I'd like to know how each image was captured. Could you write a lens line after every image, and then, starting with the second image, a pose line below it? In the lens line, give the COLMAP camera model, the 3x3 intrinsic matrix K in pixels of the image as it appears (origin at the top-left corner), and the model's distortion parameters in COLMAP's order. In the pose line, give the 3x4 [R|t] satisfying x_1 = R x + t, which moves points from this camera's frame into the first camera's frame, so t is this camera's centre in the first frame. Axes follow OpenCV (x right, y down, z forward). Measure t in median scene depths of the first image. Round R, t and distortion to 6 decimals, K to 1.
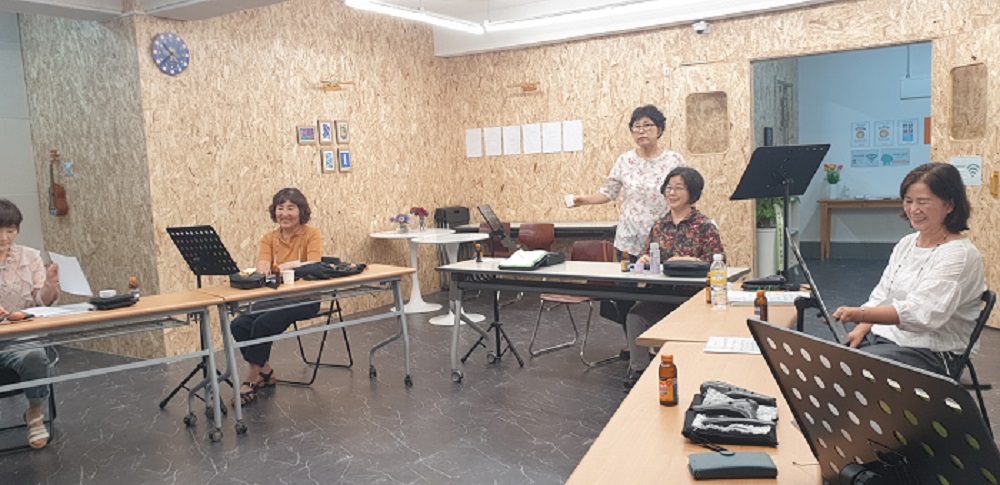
lens RADIAL K [[813.5, 0, 500.0], [0, 813.5, 242.5], [0, 0, 1]] dist [-0.000434, -0.016726]
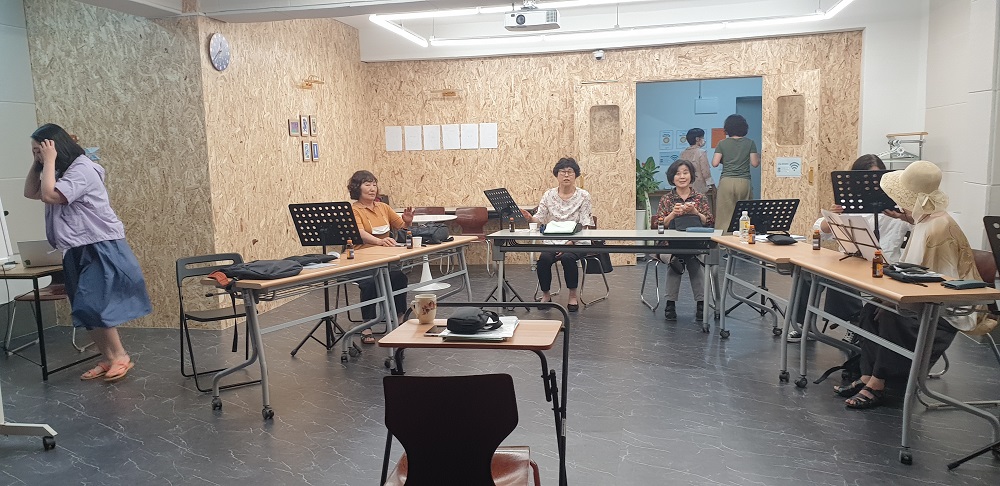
lens RADIAL K [[813.5, 0, 500.0], [0, 813.5, 243.0], [0, 0, 1]] dist [-0.000434, -0.016726]
pose [[0.930730, -0.019108, 0.365209, -0.396403], [0.018327, 0.999816, 0.005605, 0.026235], [-0.365249, 0.001477, 0.930909, -0.153662]]
